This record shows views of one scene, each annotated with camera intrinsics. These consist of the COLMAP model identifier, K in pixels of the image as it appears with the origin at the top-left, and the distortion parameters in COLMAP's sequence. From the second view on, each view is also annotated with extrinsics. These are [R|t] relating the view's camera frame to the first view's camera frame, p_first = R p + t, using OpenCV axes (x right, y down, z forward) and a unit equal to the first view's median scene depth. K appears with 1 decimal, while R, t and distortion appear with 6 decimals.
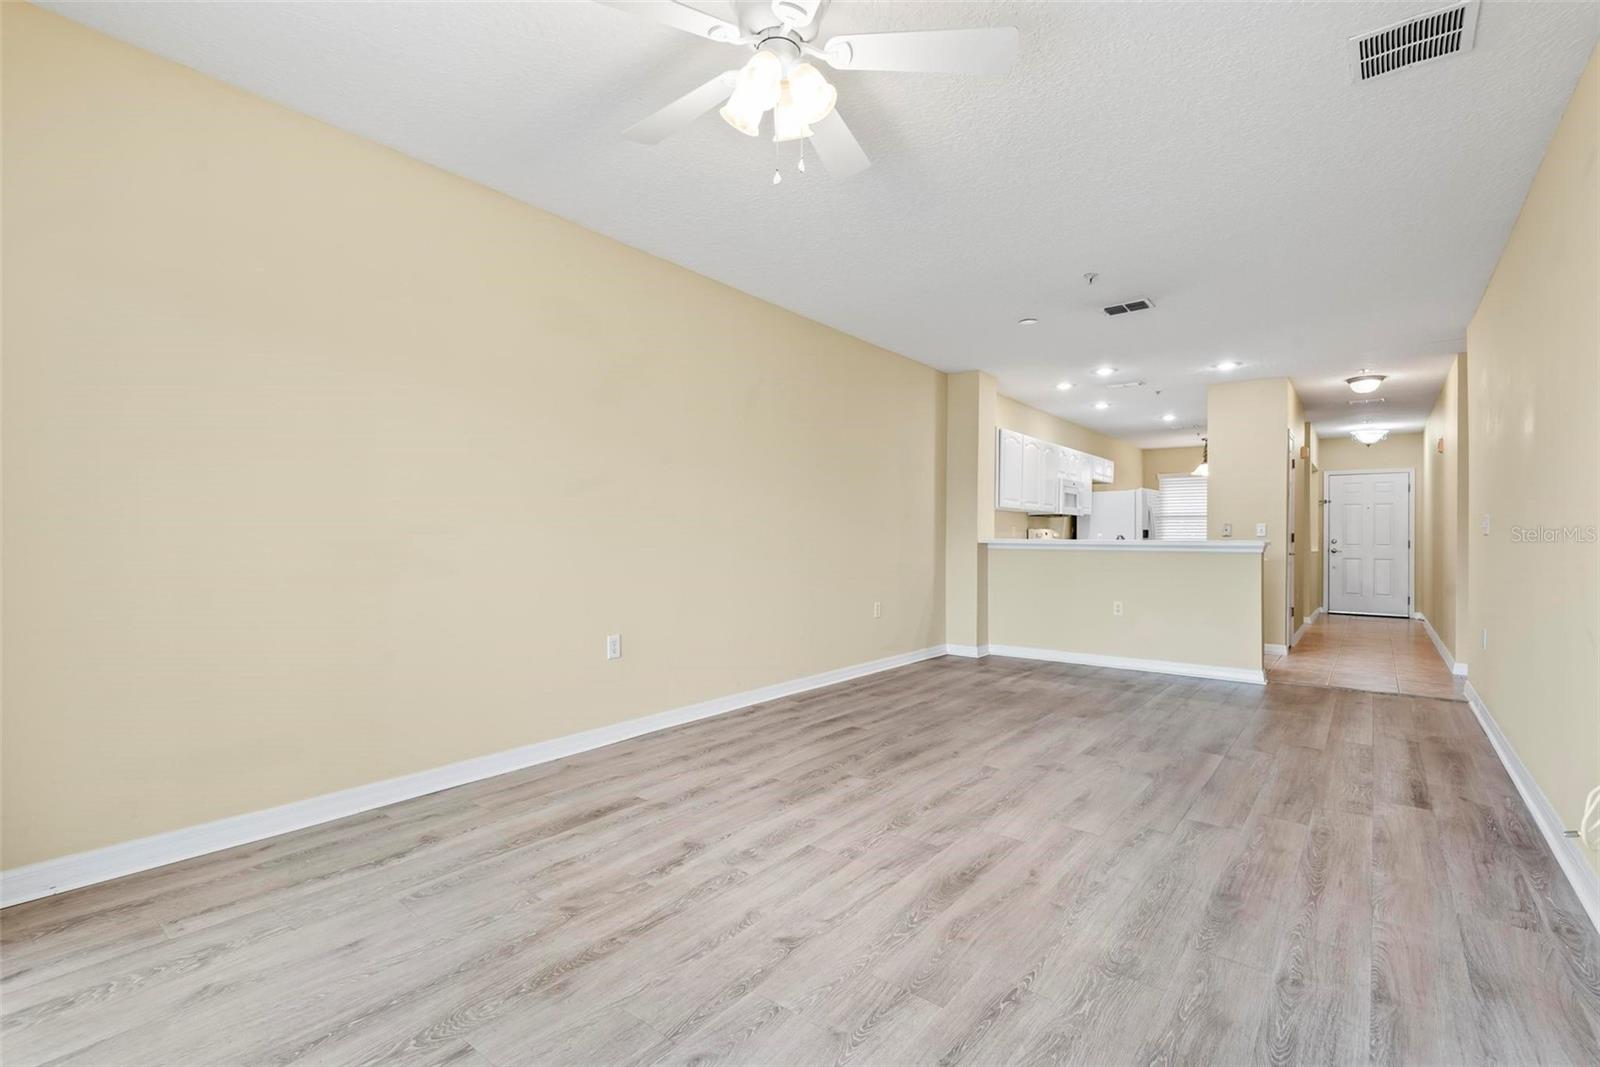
lens RADIAL K [[722.7, 0, 807.5], [0, 722.7, 533.5], [0, 0, 1]] dist [0.027740, -0.016161]
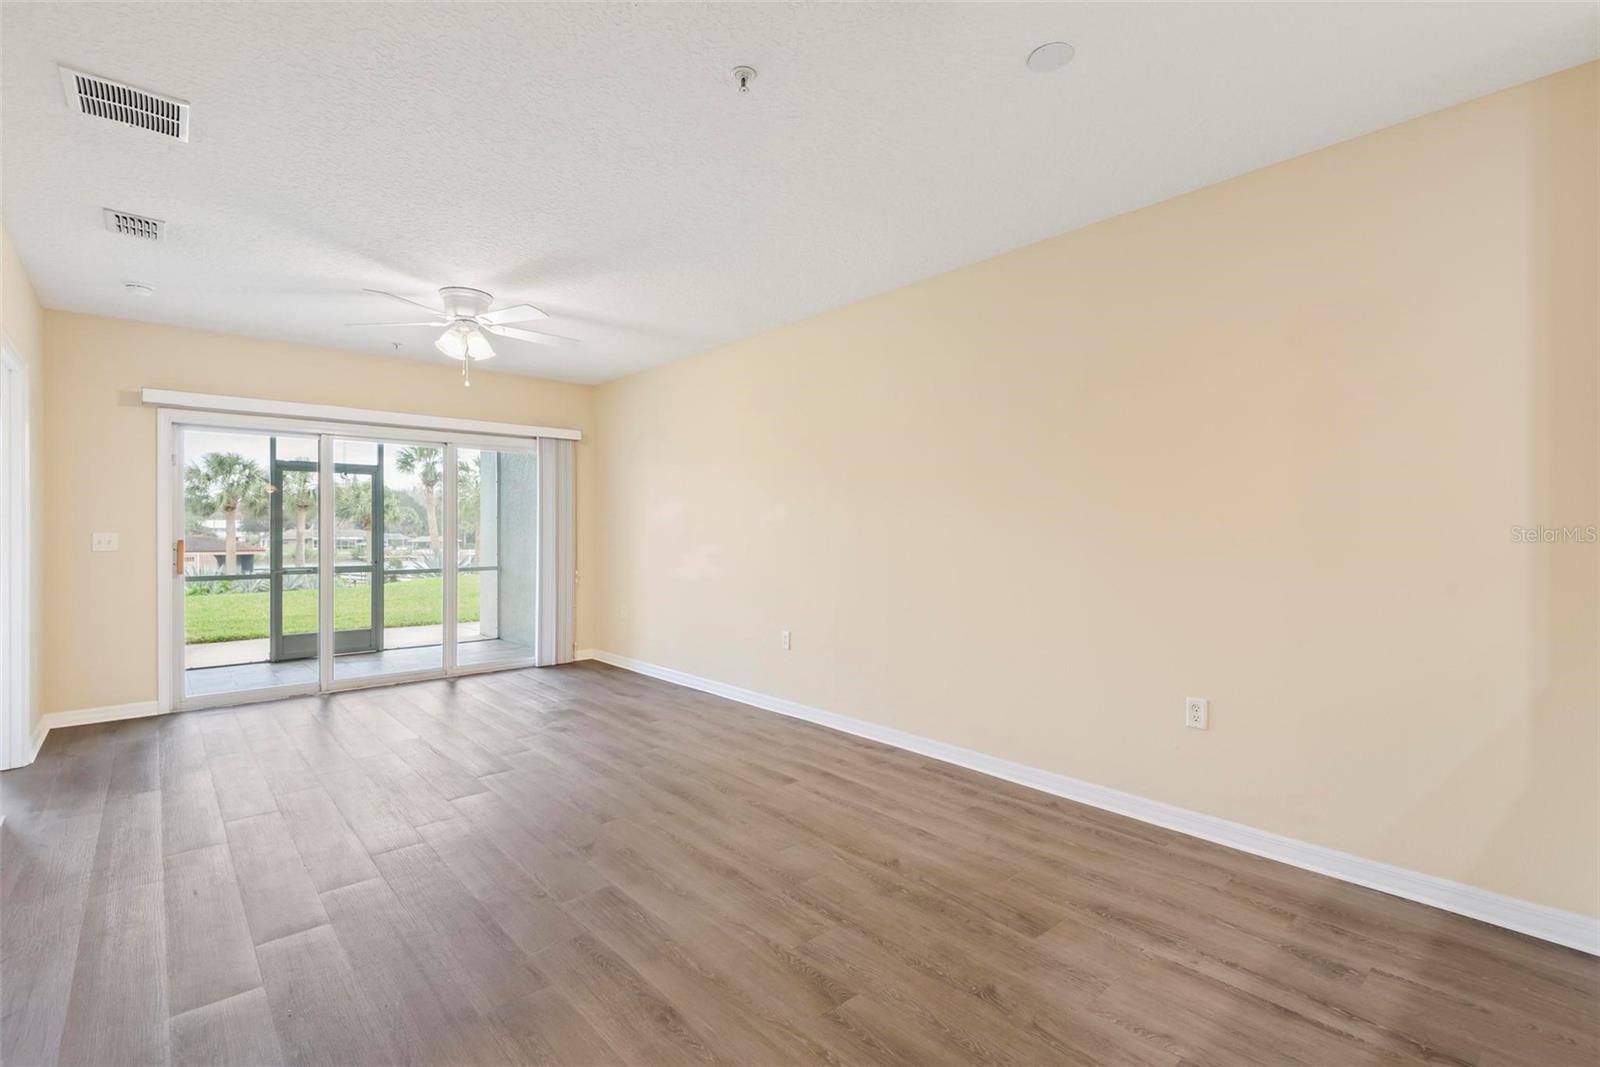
lens RADIAL K [[722.7, 0, 808.6], [0, 722.7, 530.7], [0, 0, 1]] dist [0.027740, -0.016161]
pose [[-0.175443, -0.010093, -0.984438, 0.590877], [0.001807, 0.999942, -0.010574, -0.014830], [0.984488, -0.003634, -0.175414, 0.752214]]
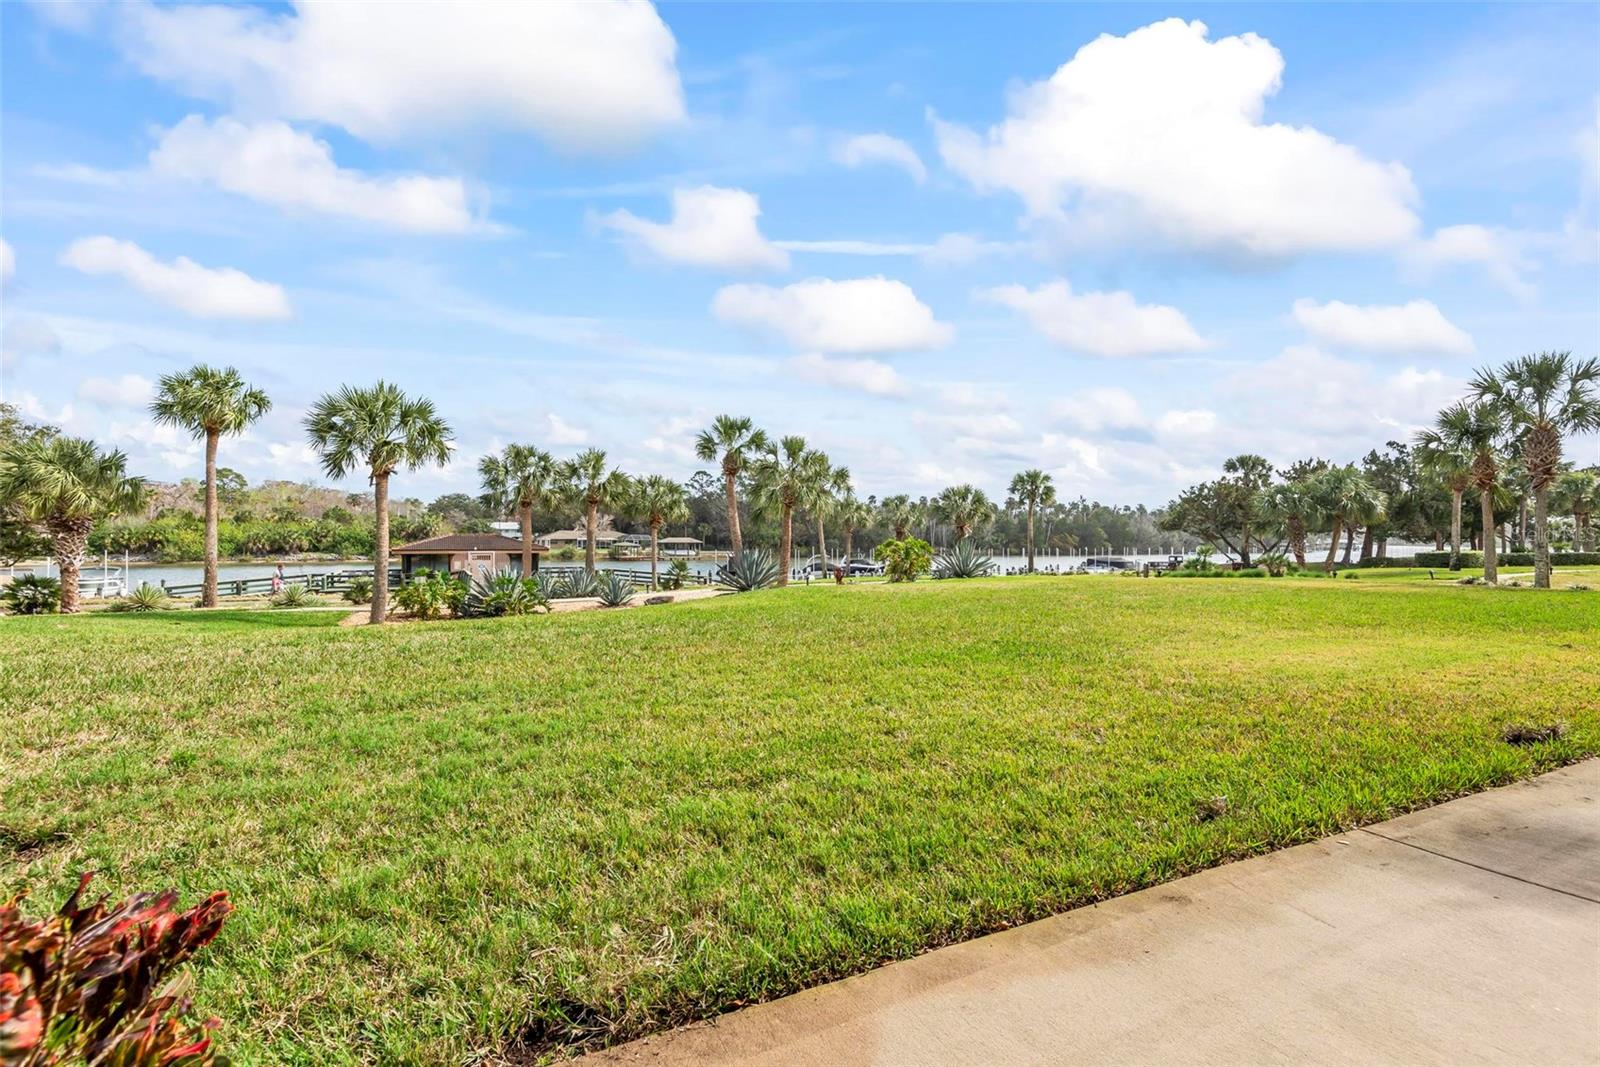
lens RADIAL K [[722.7, 0, 810.3], [0, 722.7, 544.1], [0, 0, 1]] dist [0.027740, -0.016161]
pose [[-0.436727, -0.000241, -0.899594, -0.367284], [-0.007165, 0.999969, 0.003210, 0.000887], [0.899566, 0.007847, -0.436715, -0.501590]]
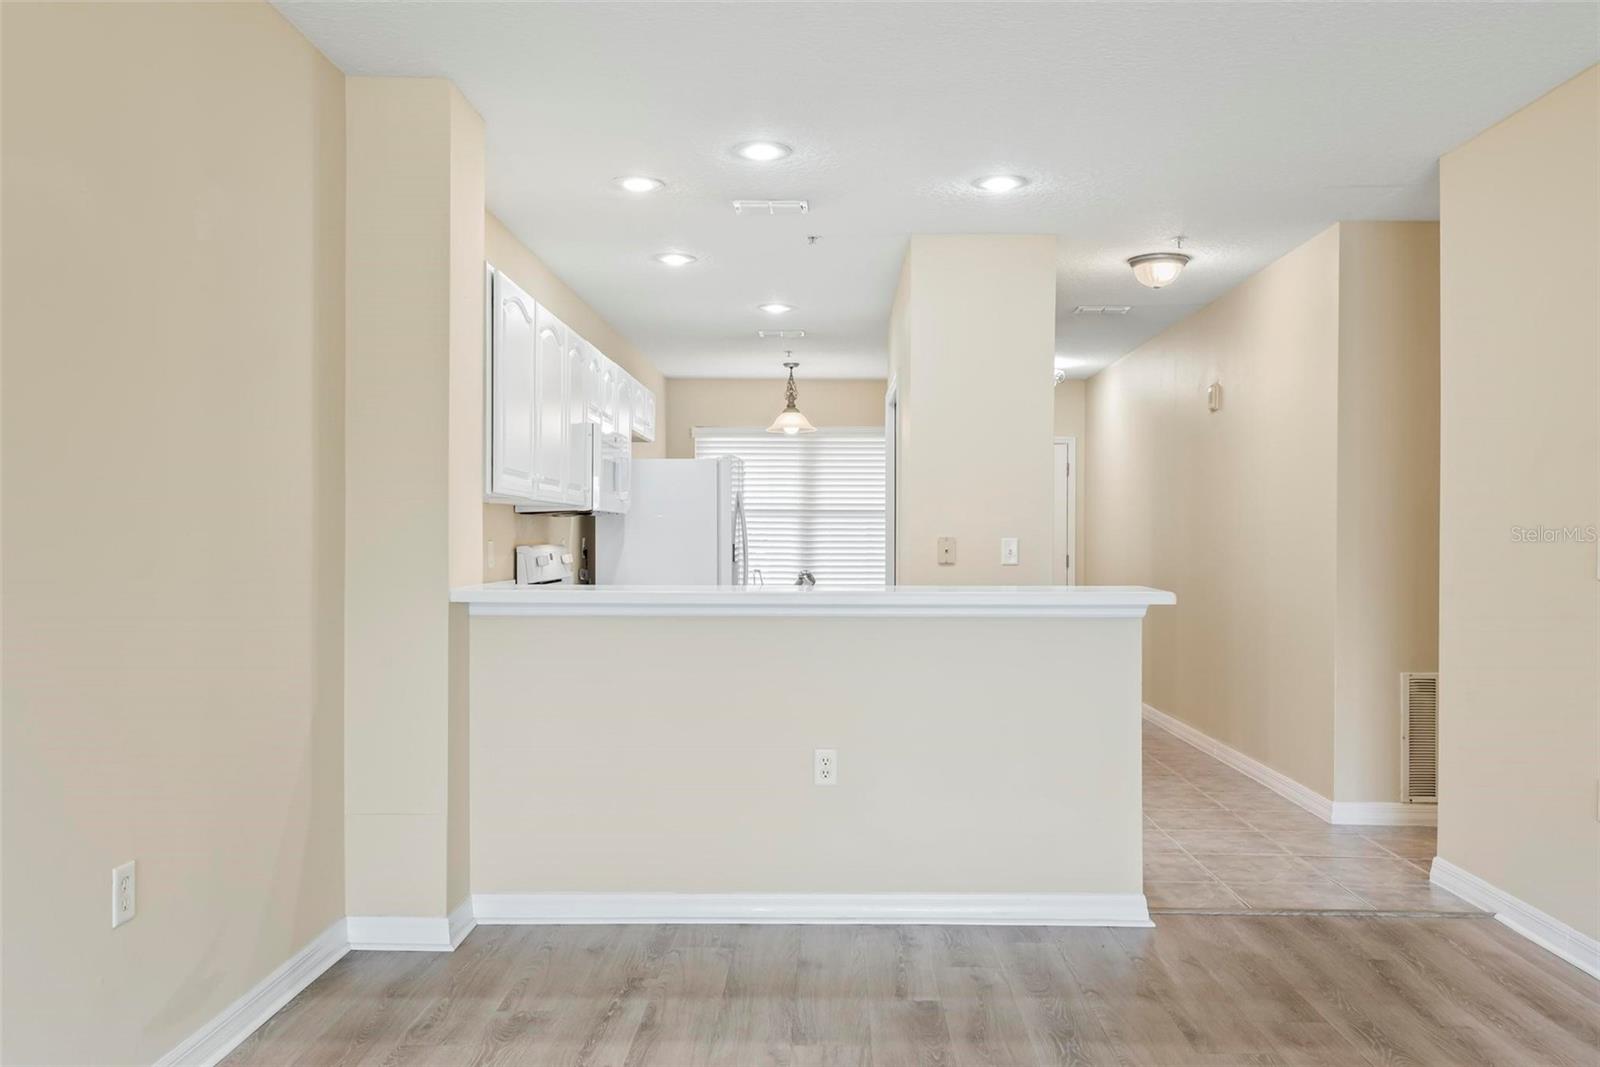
lens RADIAL K [[1270.5, 0, 809.7], [0, 1270.5, 542.1], [0, 0, 1]] dist [0.024807, -0.016625]
pose [[0.800771, -0.006911, 0.598931, 0.019156], [-0.000122, 0.999932, 0.011701, -0.022468], [-0.598971, -0.009443, 0.800715, 0.448223]]
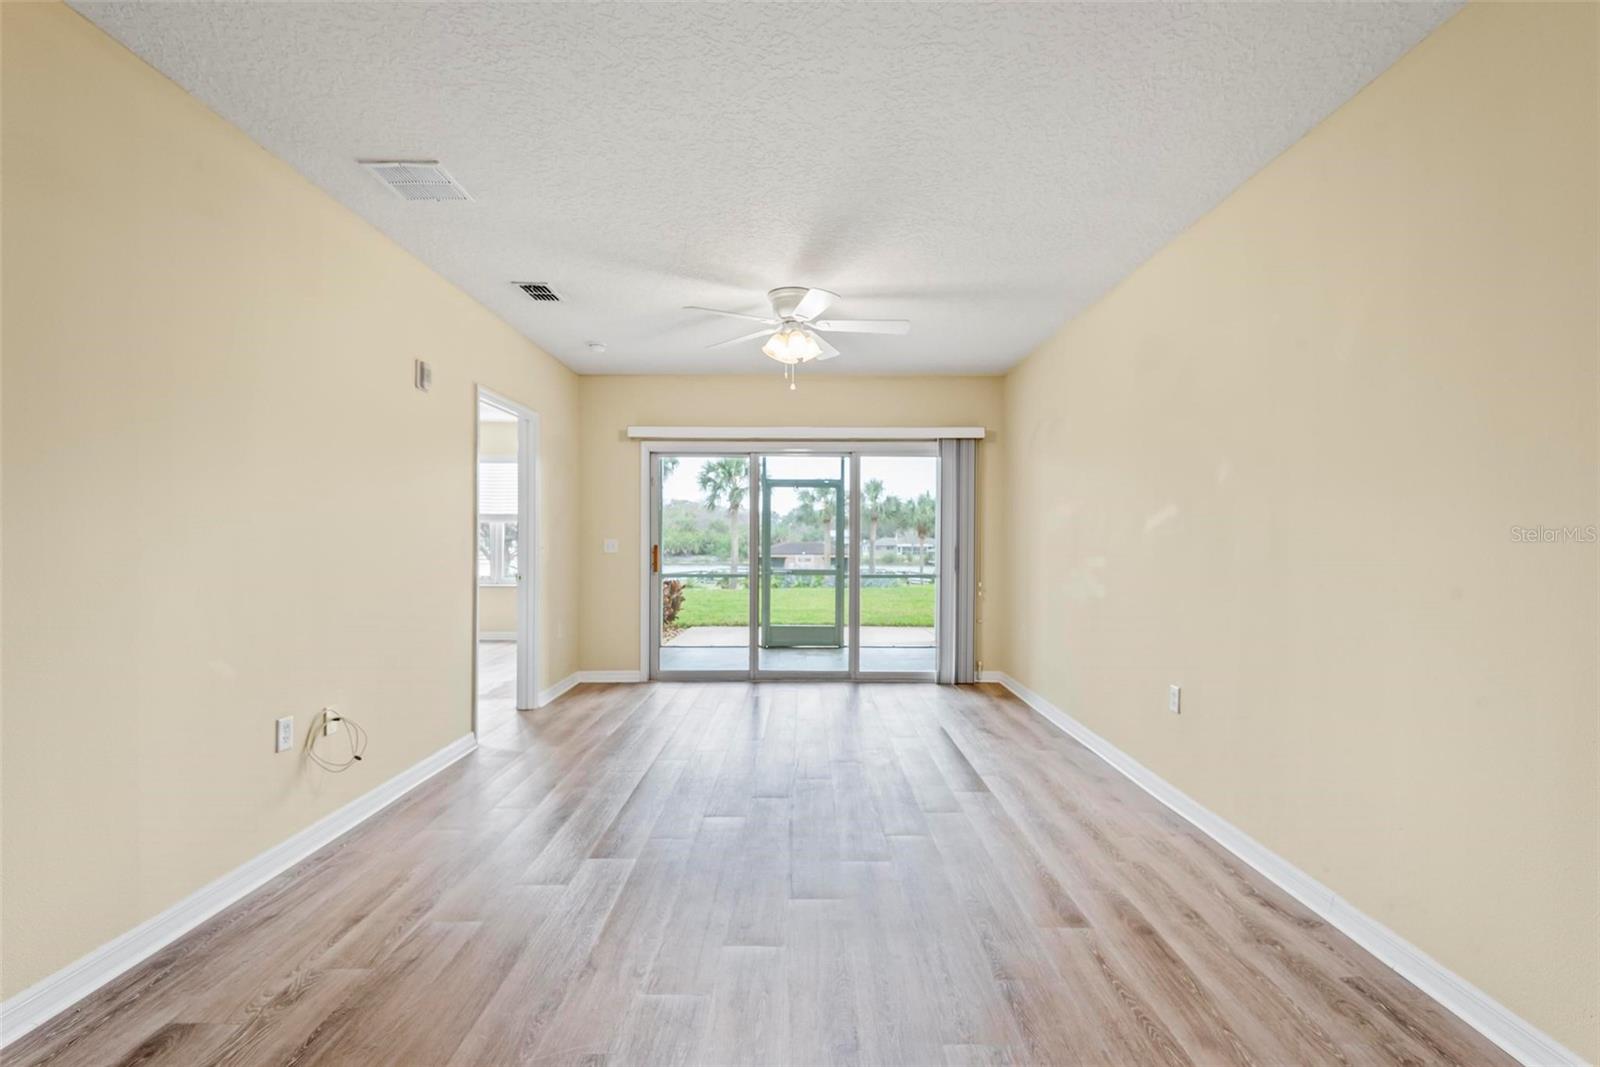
lens RADIAL K [[722.7, 0, 809.7], [0, 722.7, 544.2], [0, 0, 1]] dist [0.027740, -0.016161]
pose [[-0.784899, -0.008271, -0.619569, 0.375837], [-0.009478, 0.999954, -0.001342, -0.016140], [0.619551, 0.004819, -0.784941, 0.843428]]
